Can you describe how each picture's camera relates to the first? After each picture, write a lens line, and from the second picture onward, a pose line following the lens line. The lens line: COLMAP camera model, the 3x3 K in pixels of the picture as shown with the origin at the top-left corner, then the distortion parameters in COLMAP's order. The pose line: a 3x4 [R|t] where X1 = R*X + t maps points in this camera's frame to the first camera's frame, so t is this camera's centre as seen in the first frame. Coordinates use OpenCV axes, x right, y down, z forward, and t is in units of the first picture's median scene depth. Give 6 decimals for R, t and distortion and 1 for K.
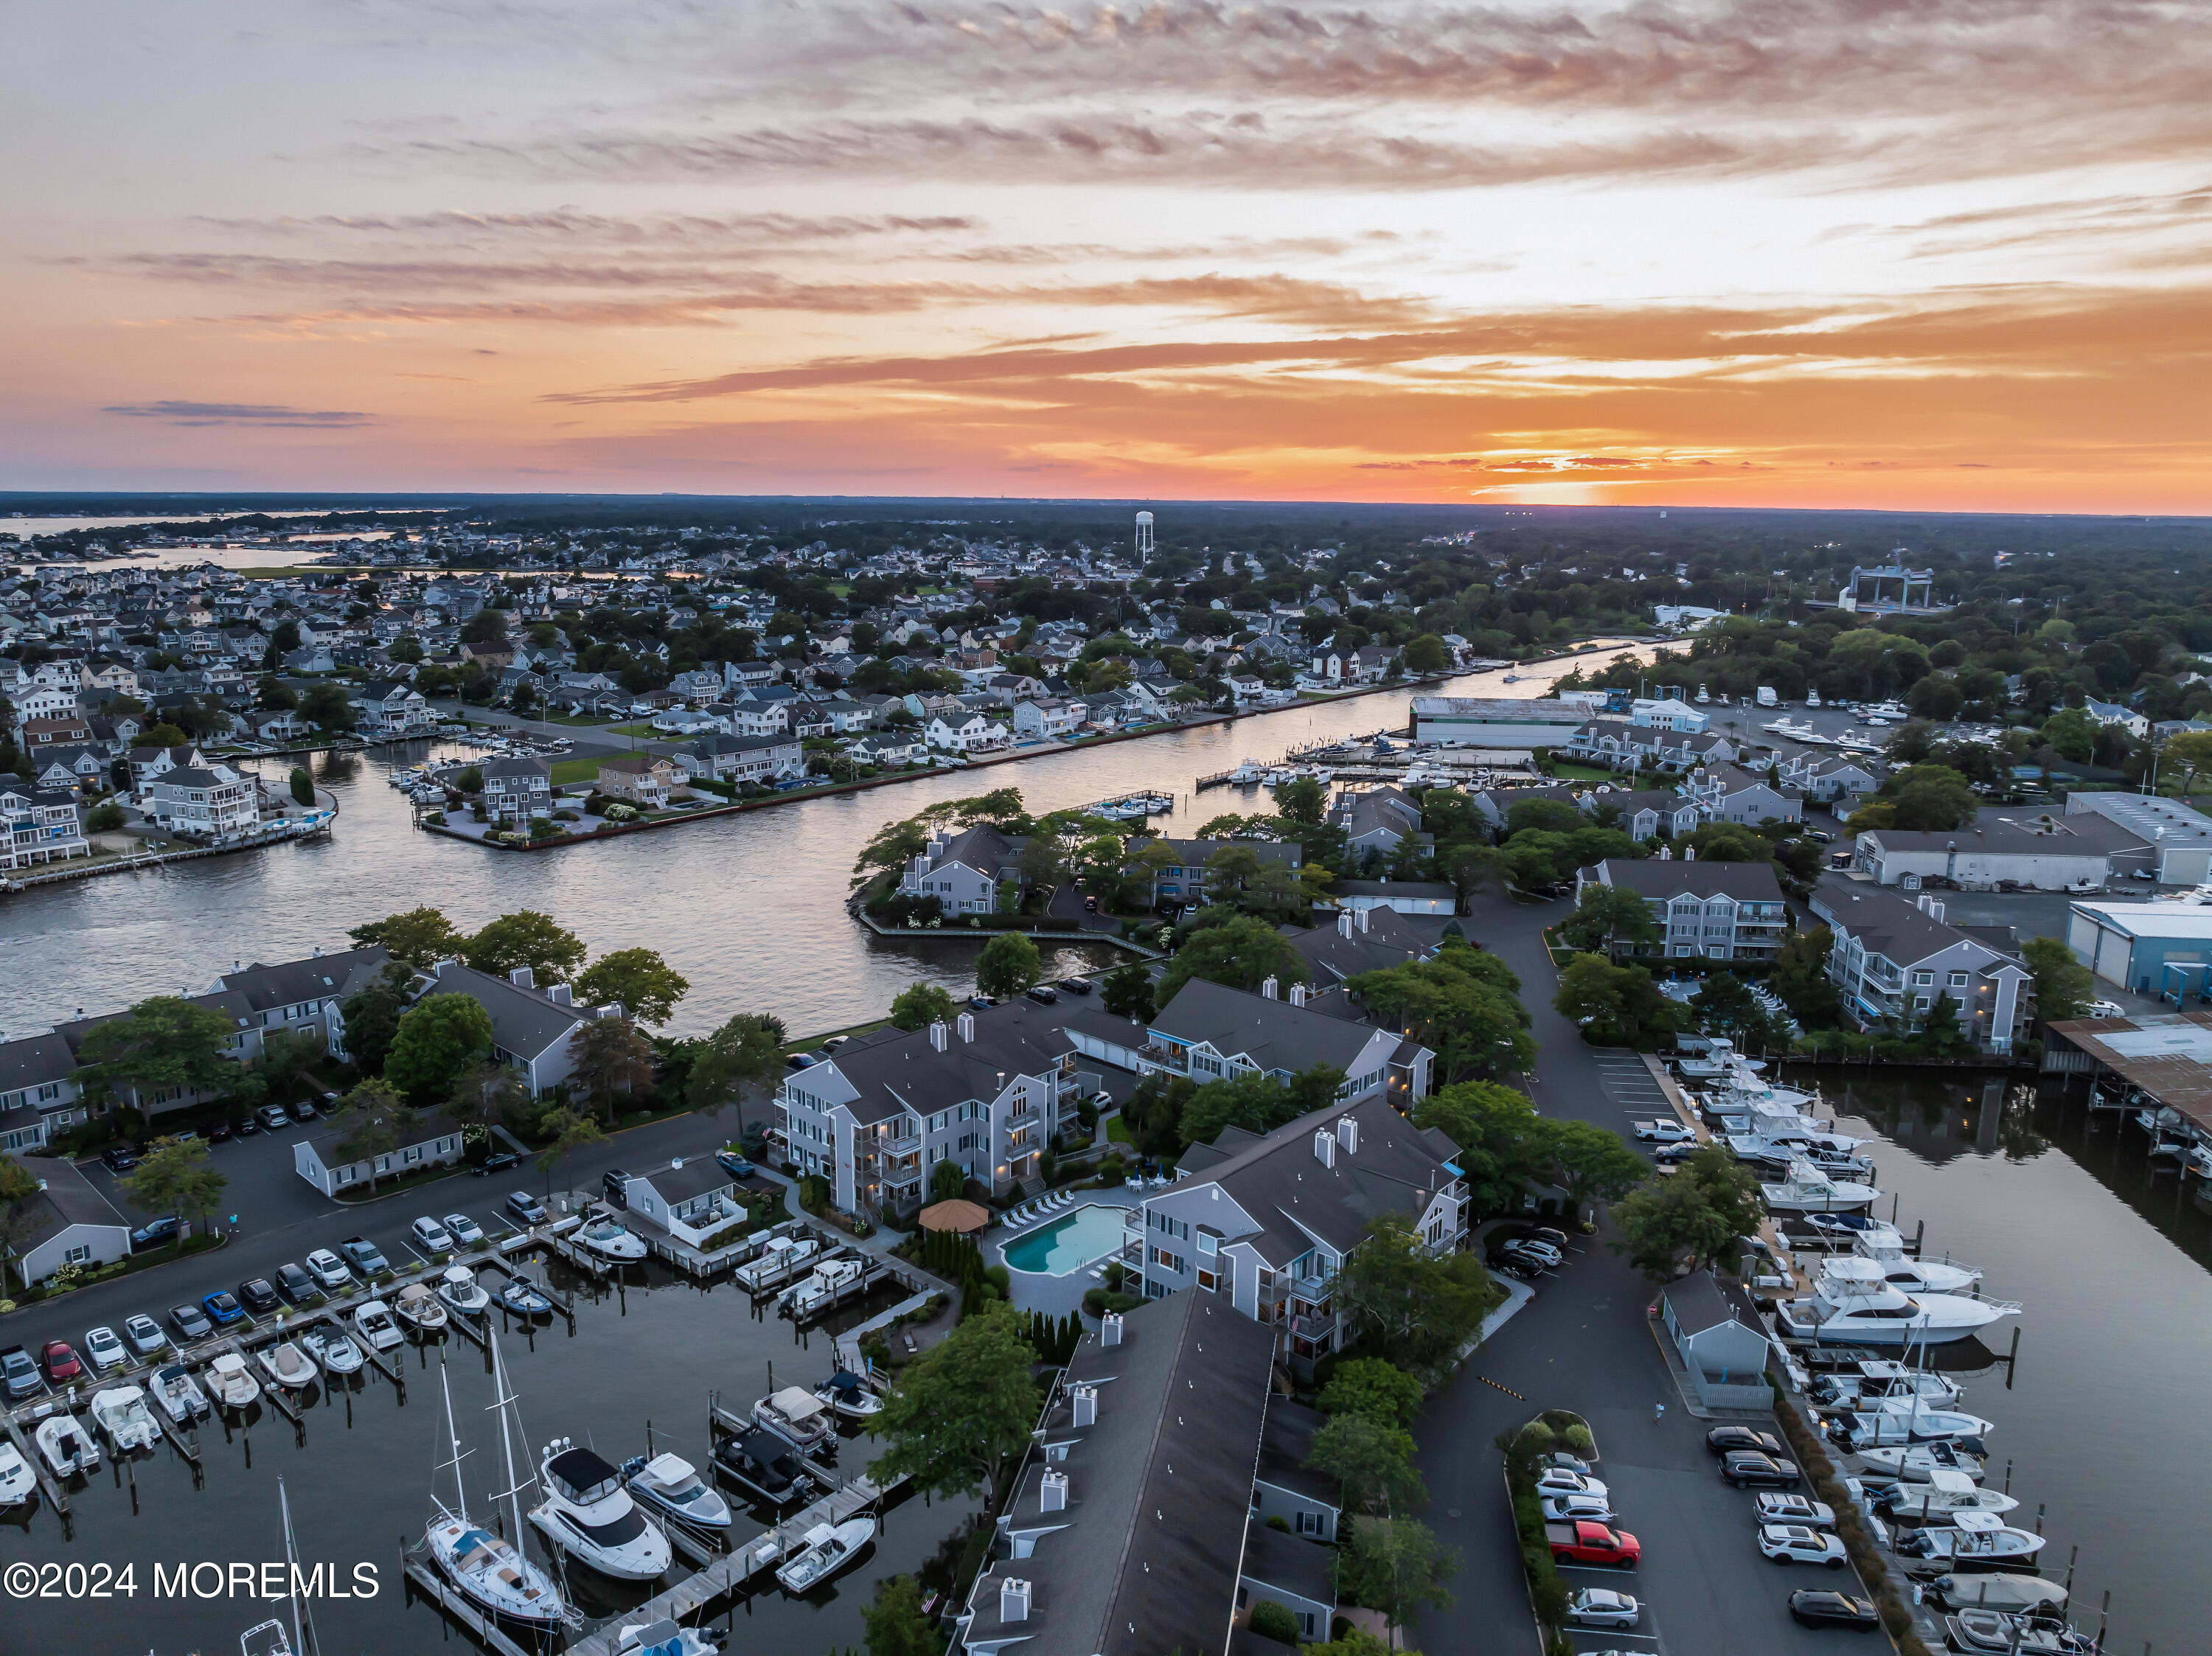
lens RADIAL K [[1543.9, 0, 1114.9], [0, 1543.9, 823.9], [0, 0, 1]] dist [-0.037518, 0.000063]
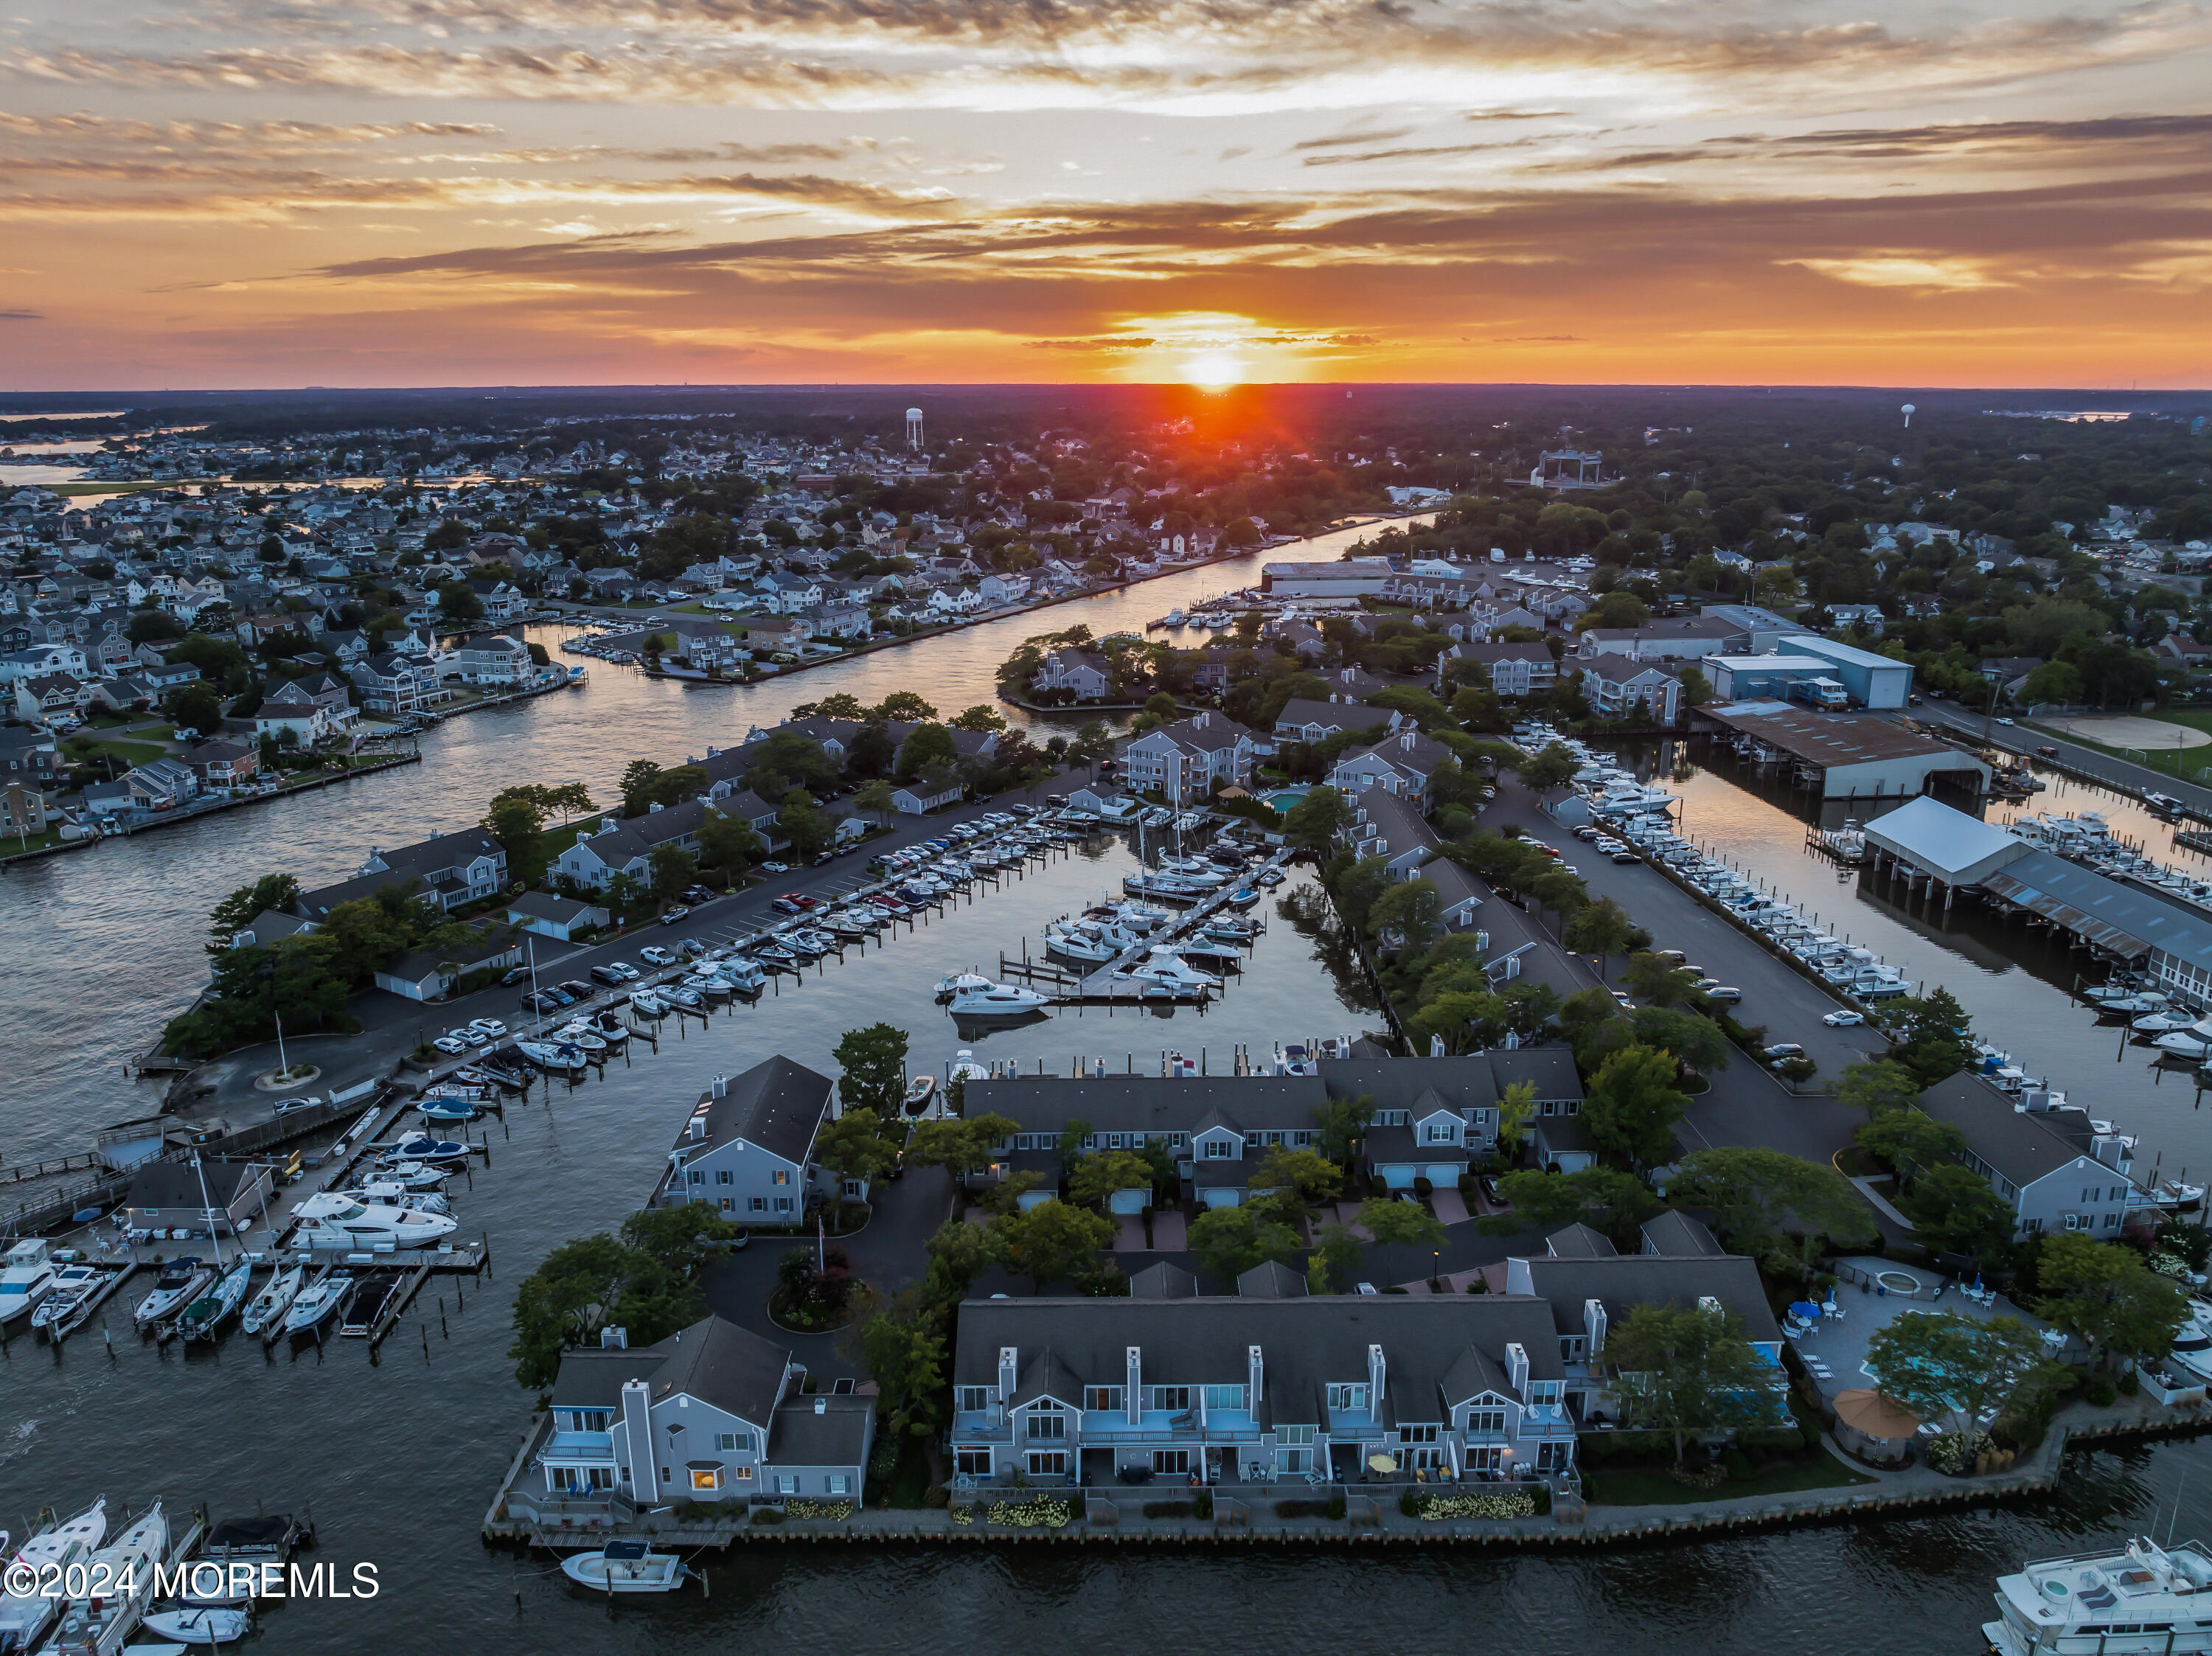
lens RADIAL K [[1547.7, 0, 1109.0], [0, 1547.7, 820.3], [0, 0, 1]] dist [-0.039464, 0.004197]
pose [[0.981160, -0.064859, 0.181987, -0.273224], [0.052029, 0.995869, 0.074414, 0.048014], [-0.186061, -0.063544, 0.980481, -0.451010]]
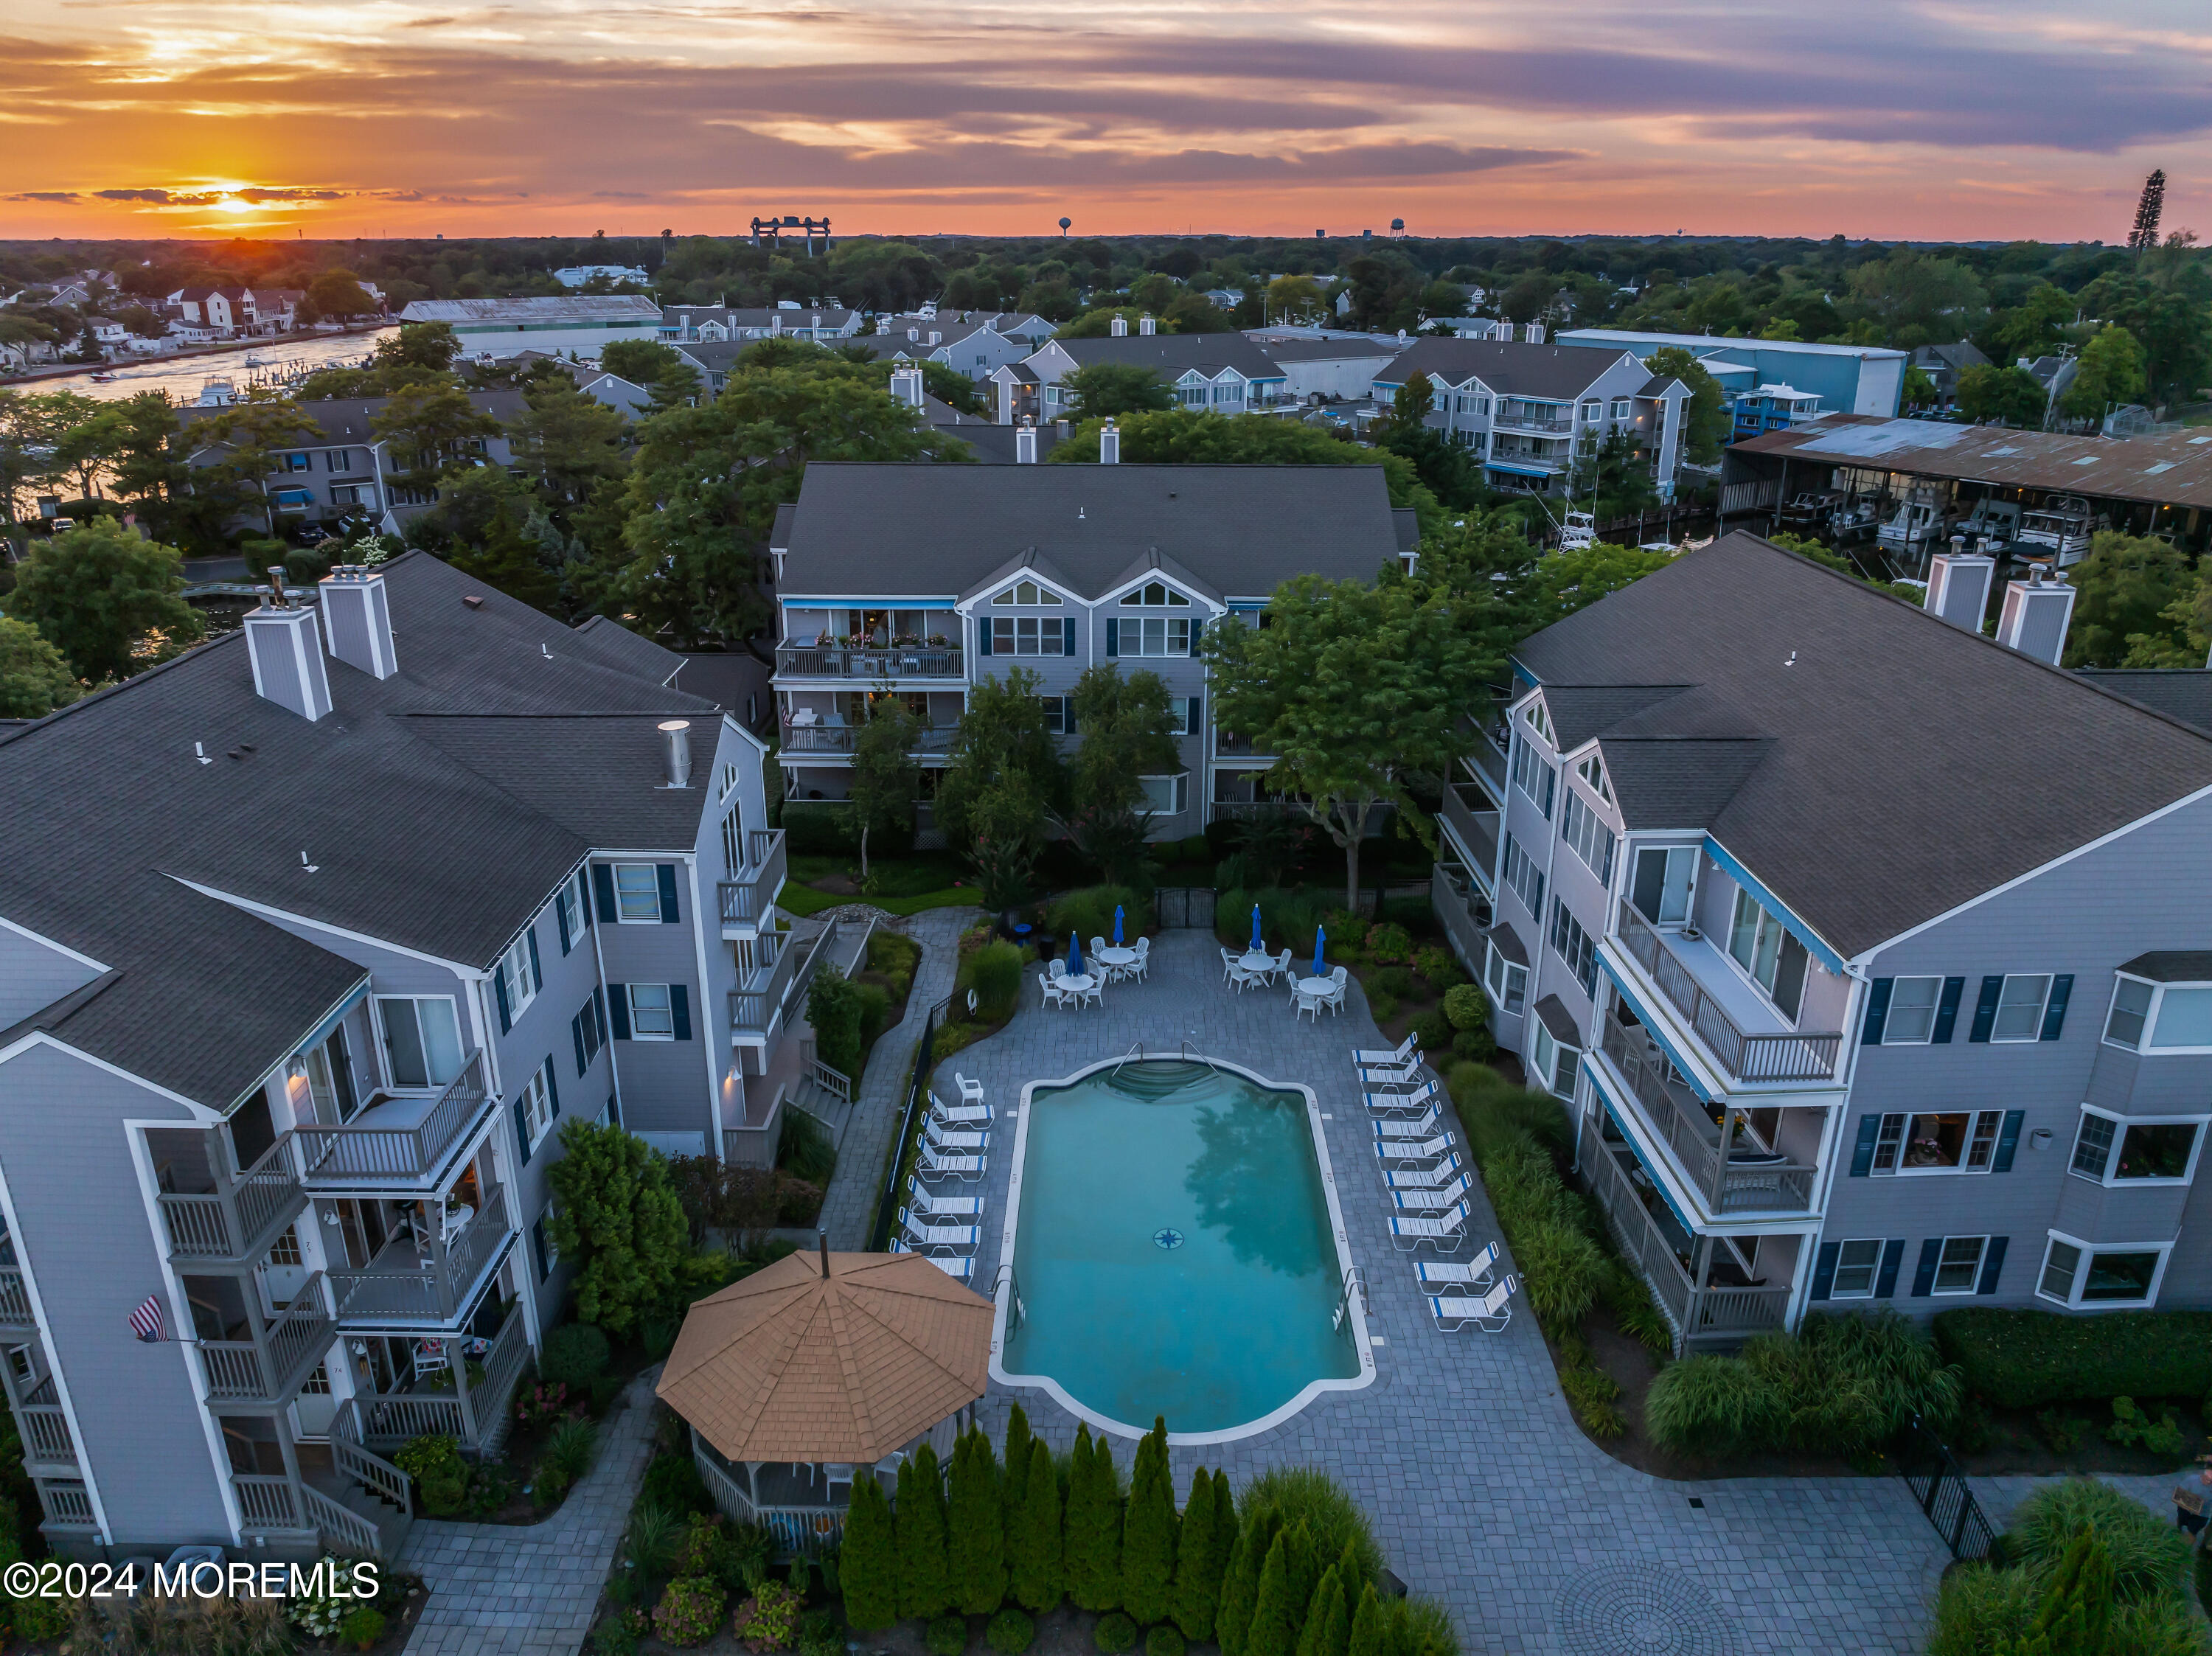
lens RADIAL K [[1547.7, 0, 1109.0], [0, 1547.7, 820.3], [0, 0, 1]] dist [-0.039464, 0.004197]
pose [[0.741047, -0.241860, 0.626381, -0.077339], [0.140012, 0.968027, 0.208135, 0.057865], [-0.656694, -0.066536, 0.751217, 0.327776]]
